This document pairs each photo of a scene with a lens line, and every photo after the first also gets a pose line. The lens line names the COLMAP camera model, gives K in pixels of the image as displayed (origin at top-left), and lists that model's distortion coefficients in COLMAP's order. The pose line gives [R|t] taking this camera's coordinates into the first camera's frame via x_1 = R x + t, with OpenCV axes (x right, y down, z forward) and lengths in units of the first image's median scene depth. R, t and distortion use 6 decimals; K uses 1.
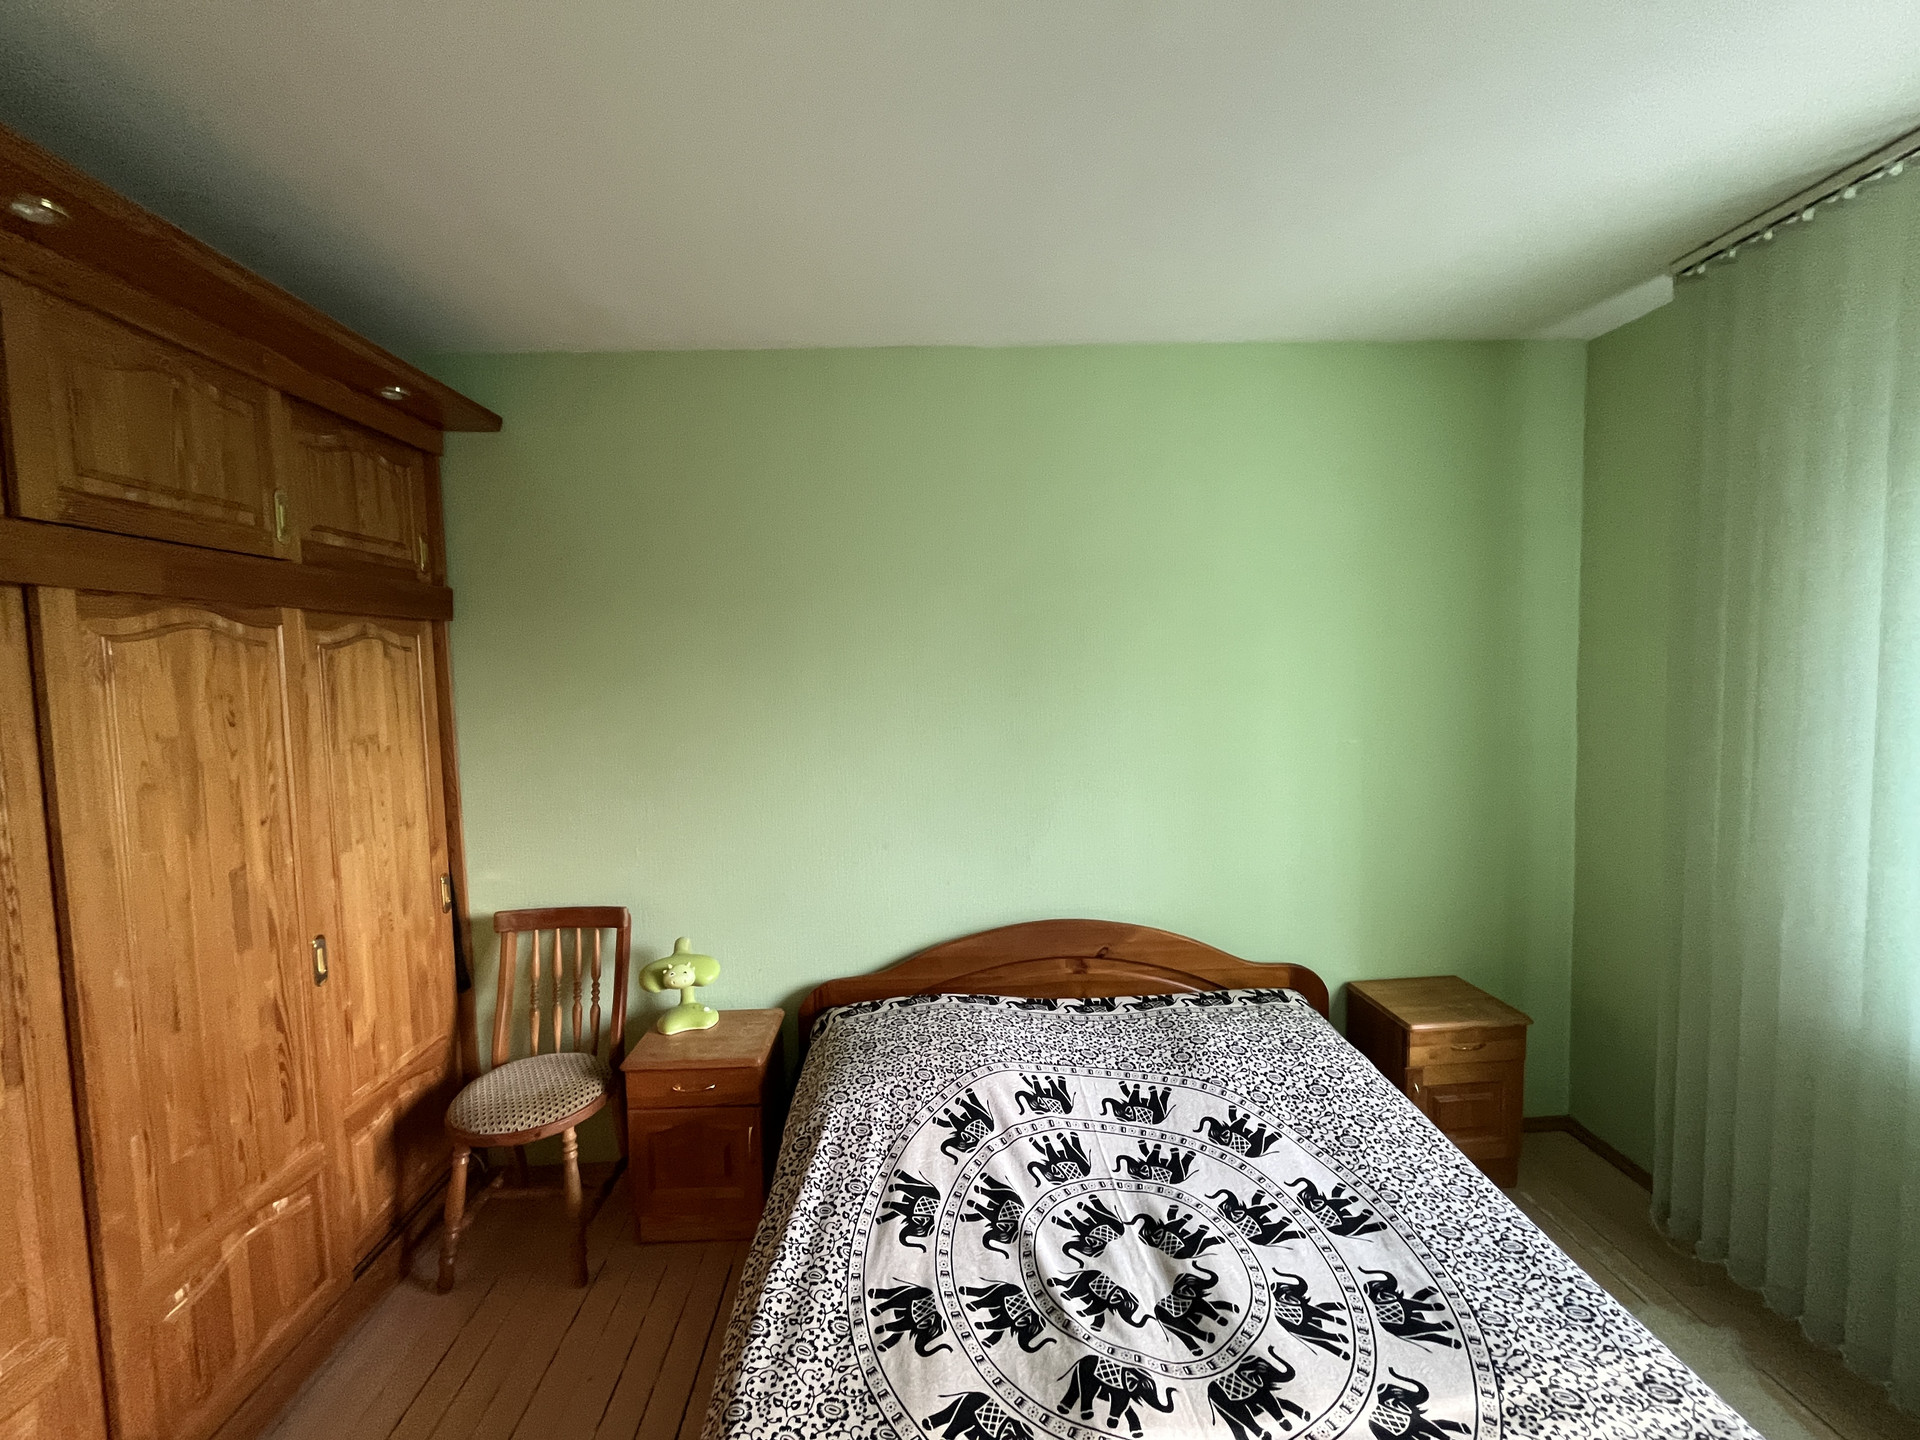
lens RADIAL K [[782.2, 0, 953.0], [0, 782.2, 720.4], [0, 0, 1]] dist [-0.001479, -0.000335]
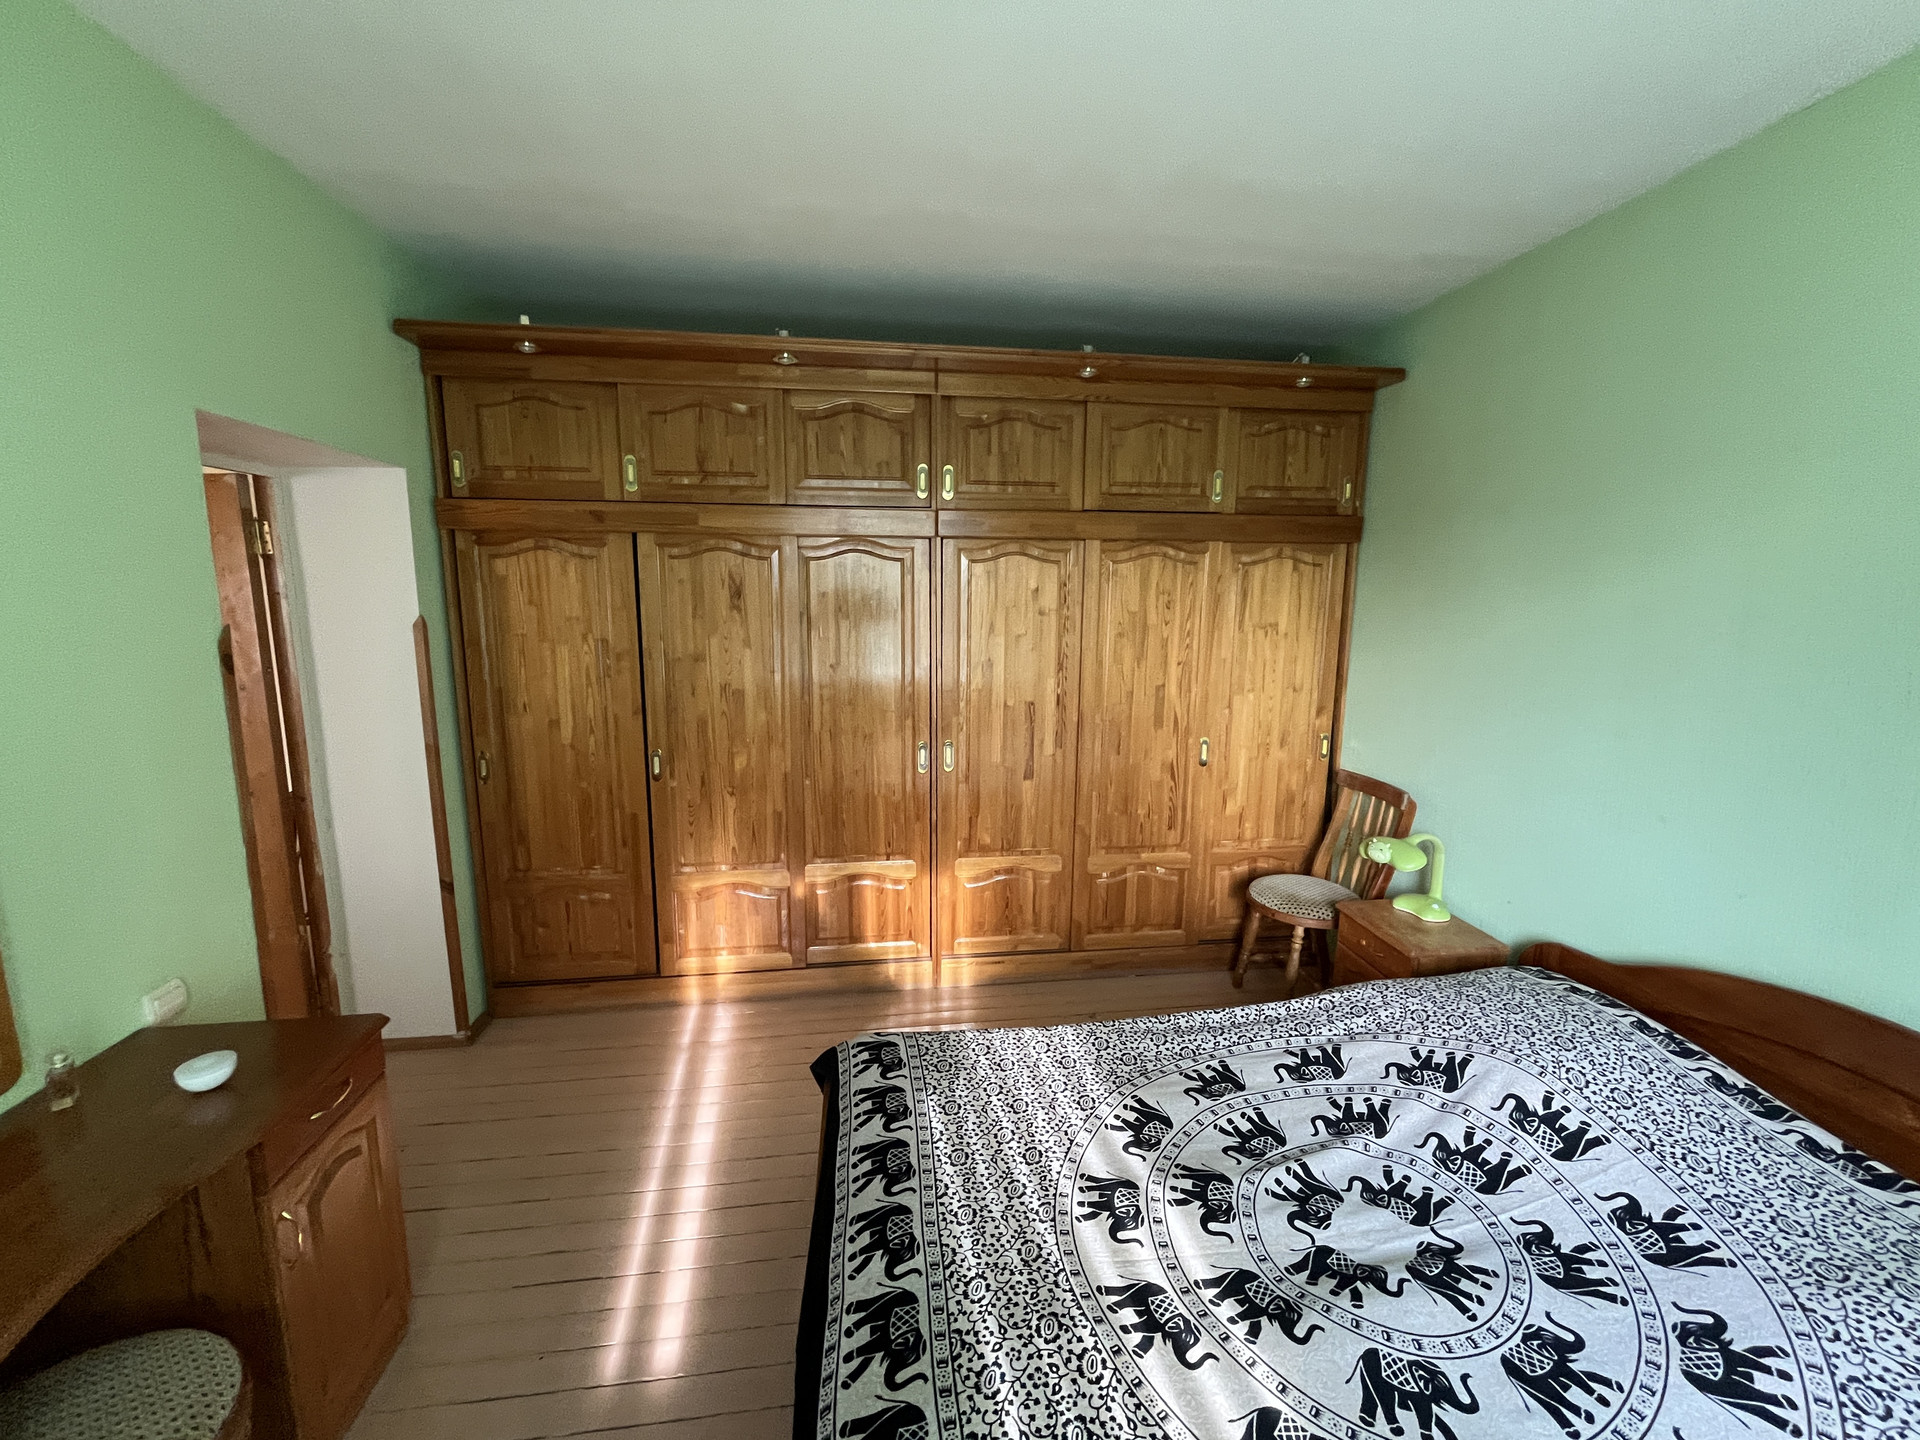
lens RADIAL K [[782.2, 0, 971.2], [0, 782.2, 721.0], [0, 0, 1]] dist [-0.001479, -0.000335]
pose [[0.093376, 0.187093, -0.977894, 0.873701], [-0.079290, 0.980463, 0.180014, -0.027643], [0.992469, 0.060728, 0.106387, 0.342512]]
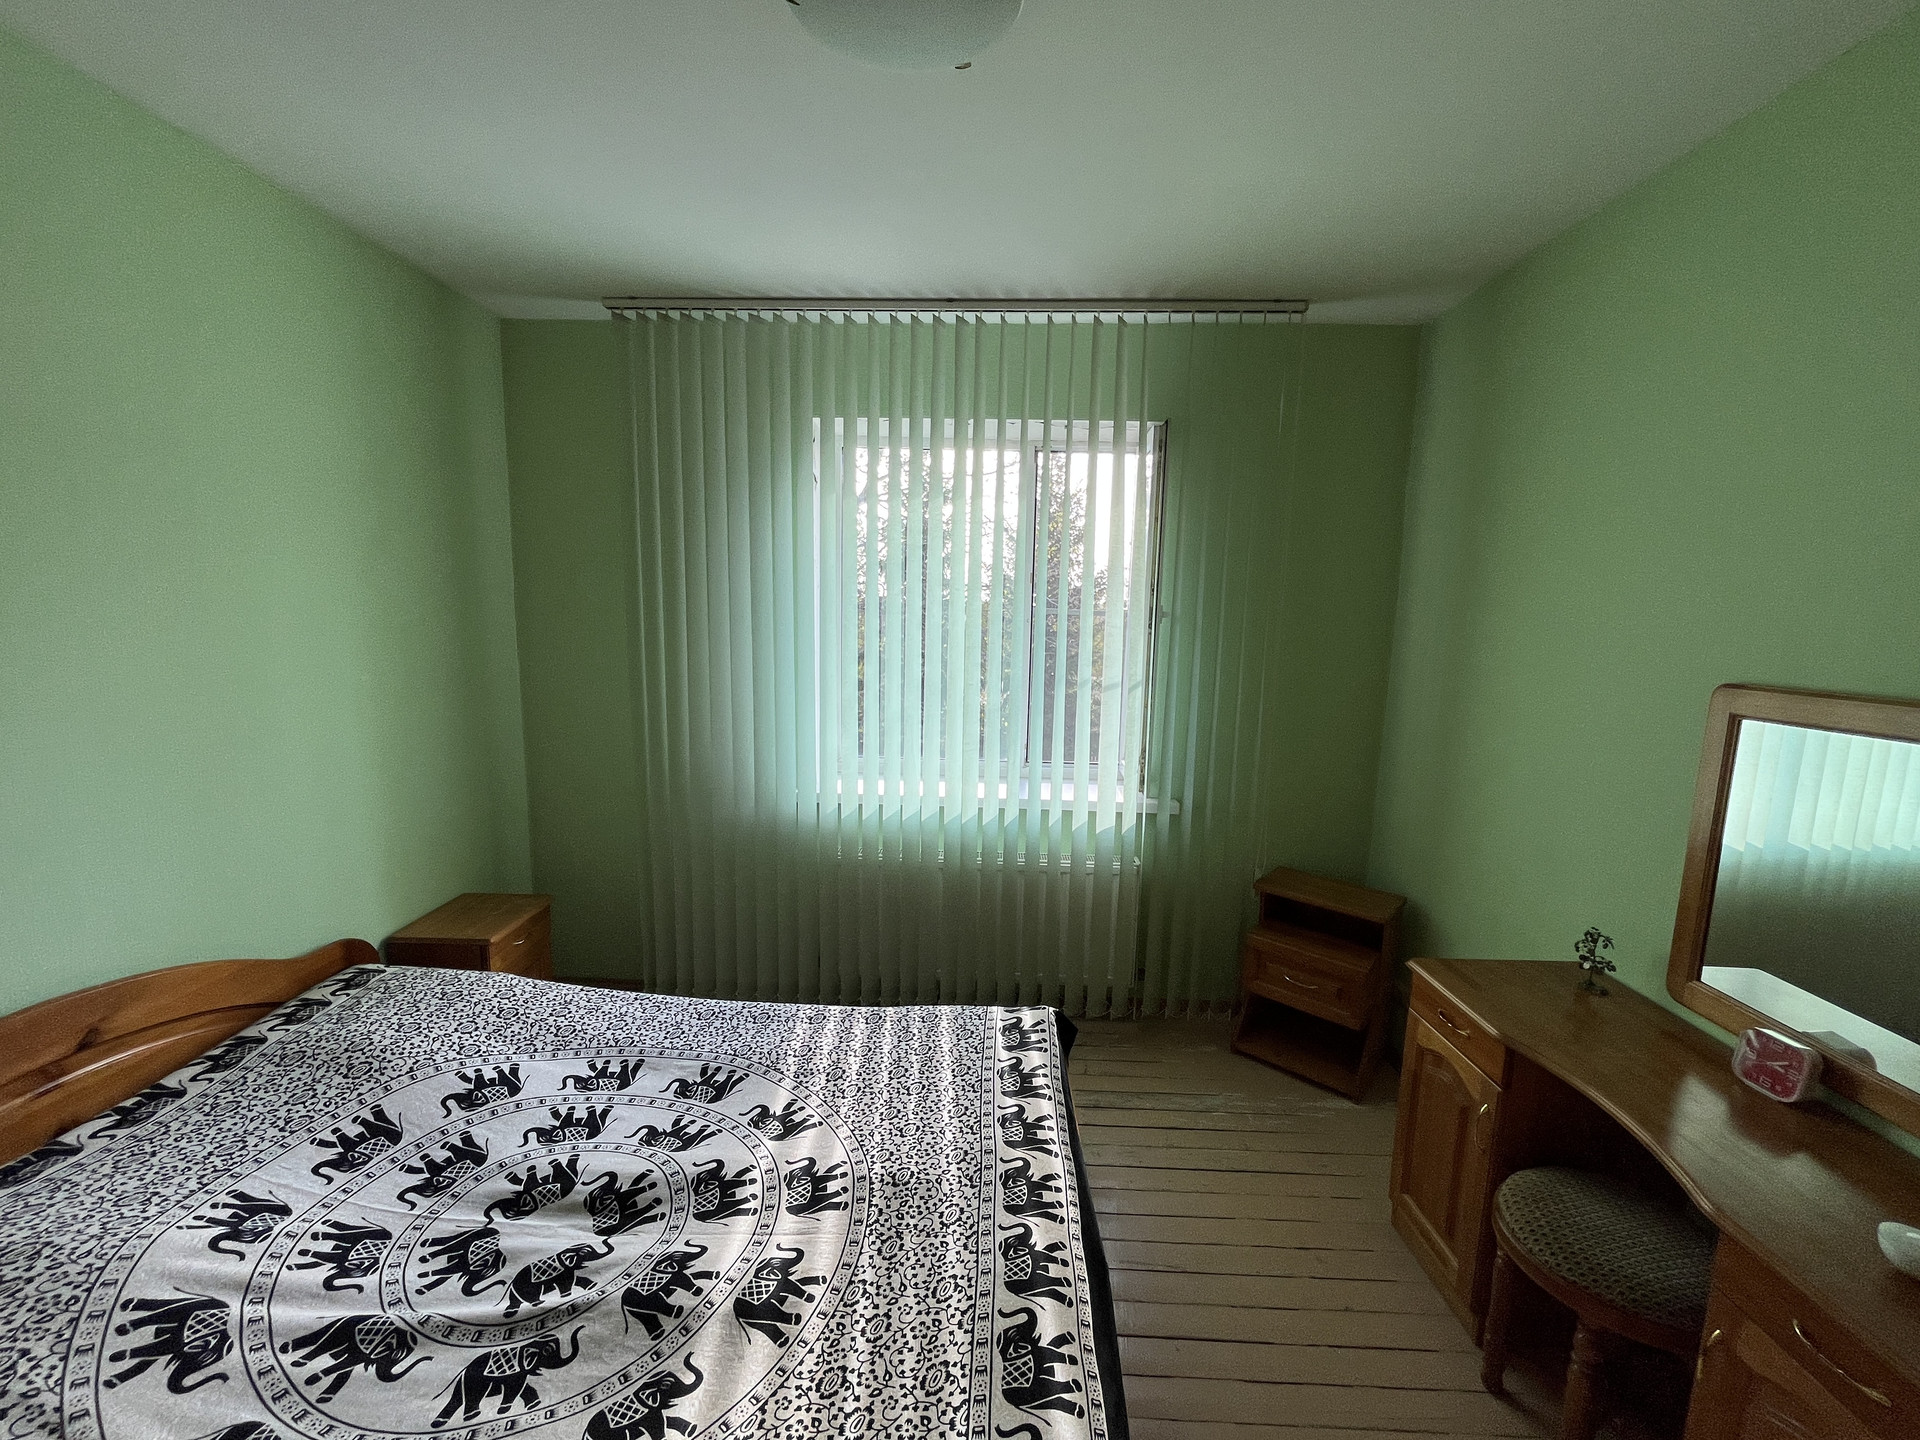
lens RADIAL K [[782.2, 0, 972.0], [0, 782.2, 720.9], [0, 0, 1]] dist [-0.001479, -0.000335]
pose [[0.064642, -0.117405, 0.990978, -0.516199], [0.046087, 0.992347, 0.114561, 0.008551], [-0.996844, 0.038265, 0.069559, 0.357808]]
